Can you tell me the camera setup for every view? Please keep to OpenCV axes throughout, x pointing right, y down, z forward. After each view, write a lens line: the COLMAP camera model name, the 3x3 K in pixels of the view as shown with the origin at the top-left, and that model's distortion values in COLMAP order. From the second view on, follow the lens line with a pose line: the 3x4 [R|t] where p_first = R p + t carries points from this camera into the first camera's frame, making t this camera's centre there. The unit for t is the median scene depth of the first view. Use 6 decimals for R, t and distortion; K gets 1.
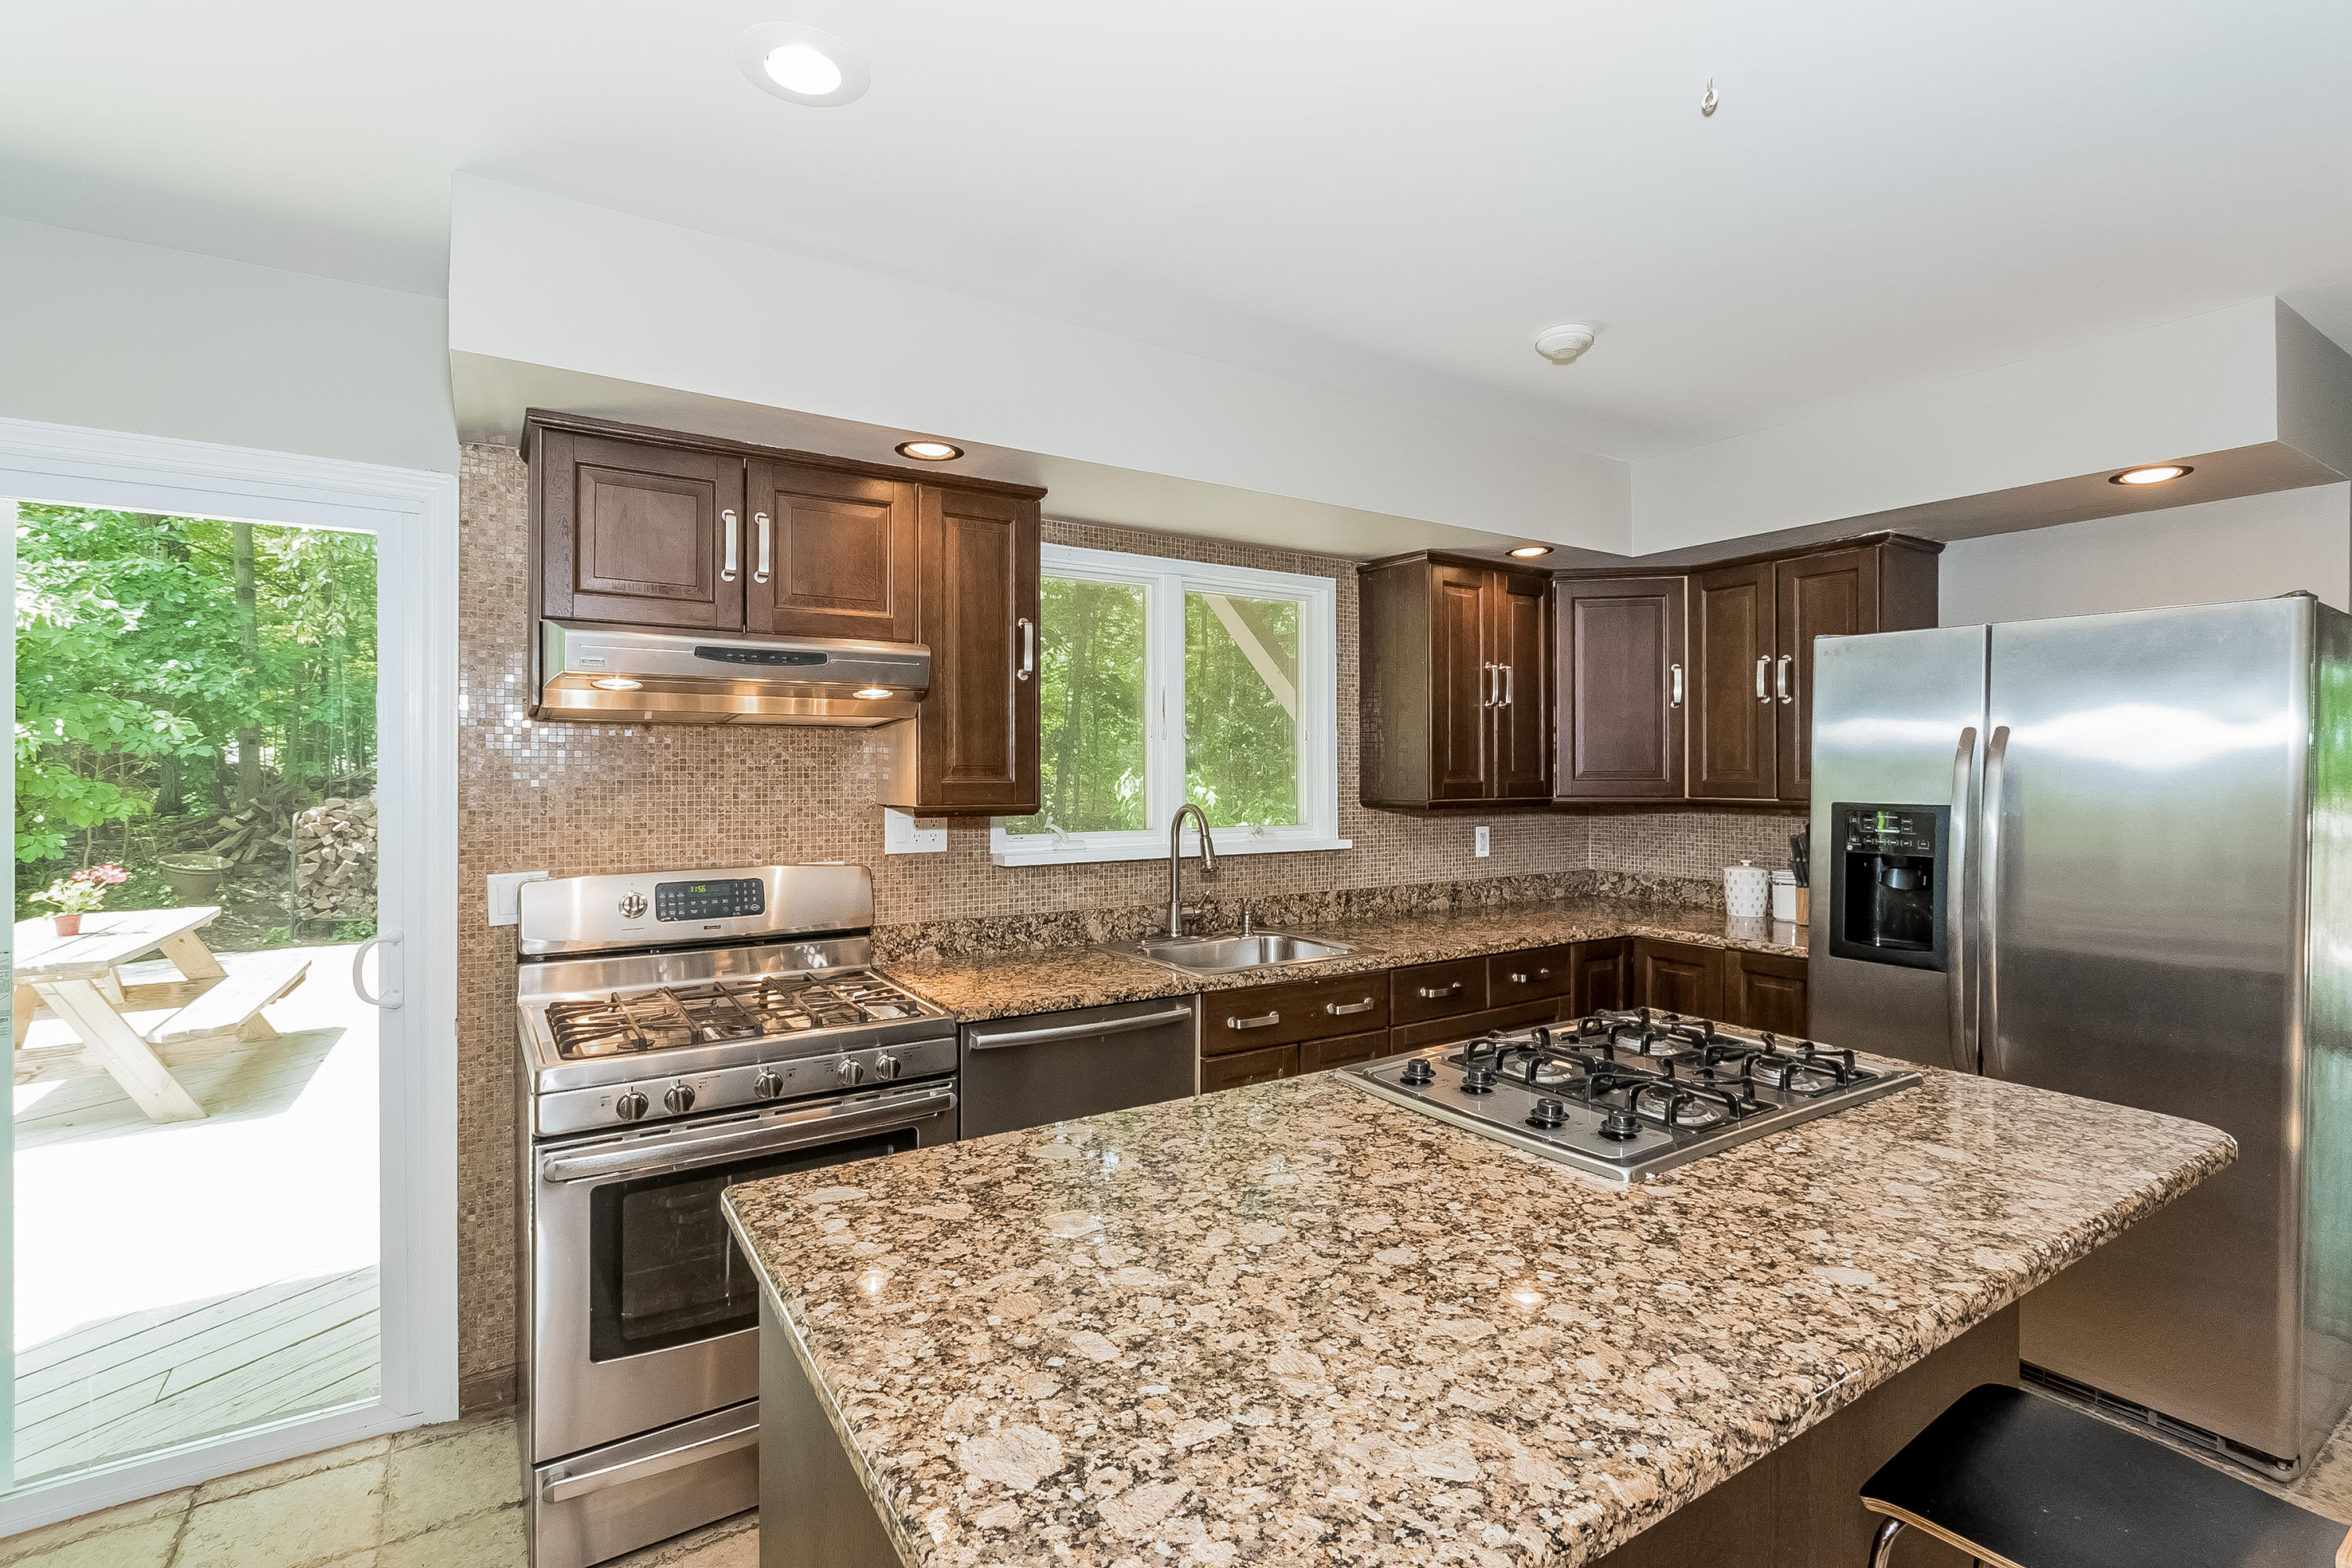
lens RADIAL K [[1049.7, 0, 1199.3], [0, 1049.7, 801.1], [0, 0, 1]] dist [0.009780, 0.000788]
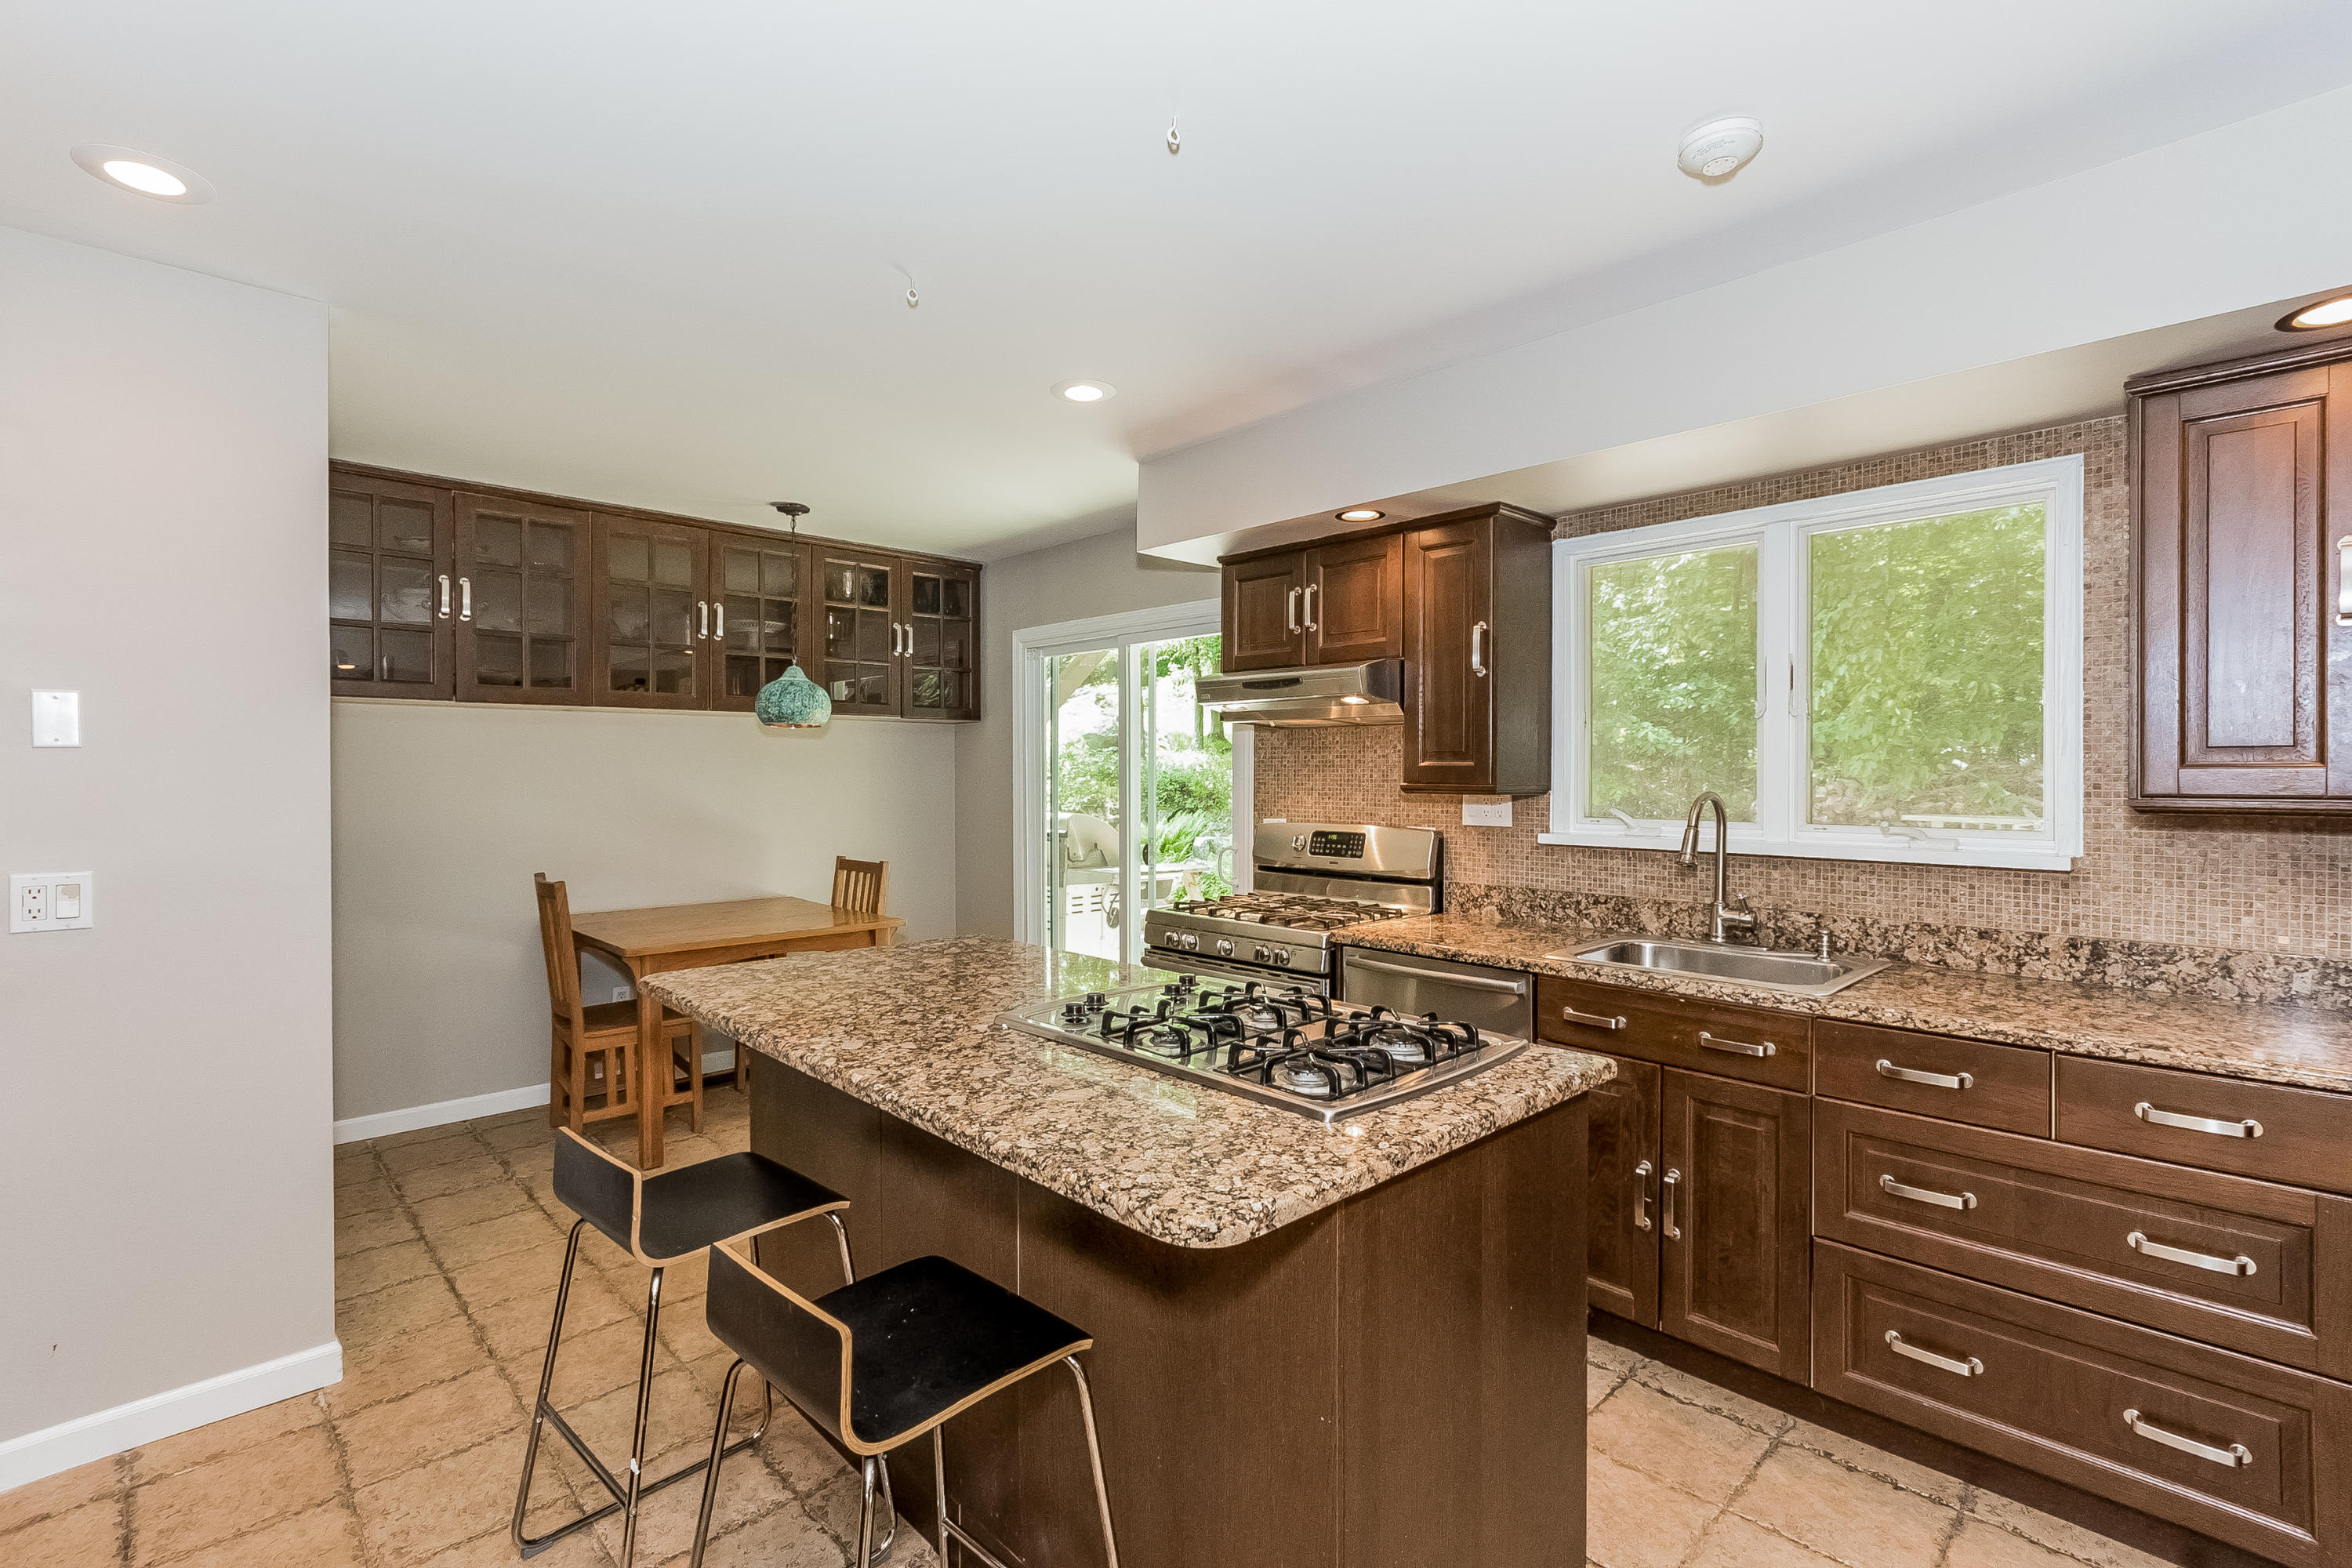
lens RADIAL K [[1049.7, 0, 1160.4], [0, 1049.7, 786.7], [0, 0, 1]] dist [0.009780, 0.000788]
pose [[0.178238, 0.013381, -0.983896, 0.836794], [-0.027316, 0.999589, 0.008646, 0.004831], [0.983608, 0.025335, 0.178531, 0.420964]]
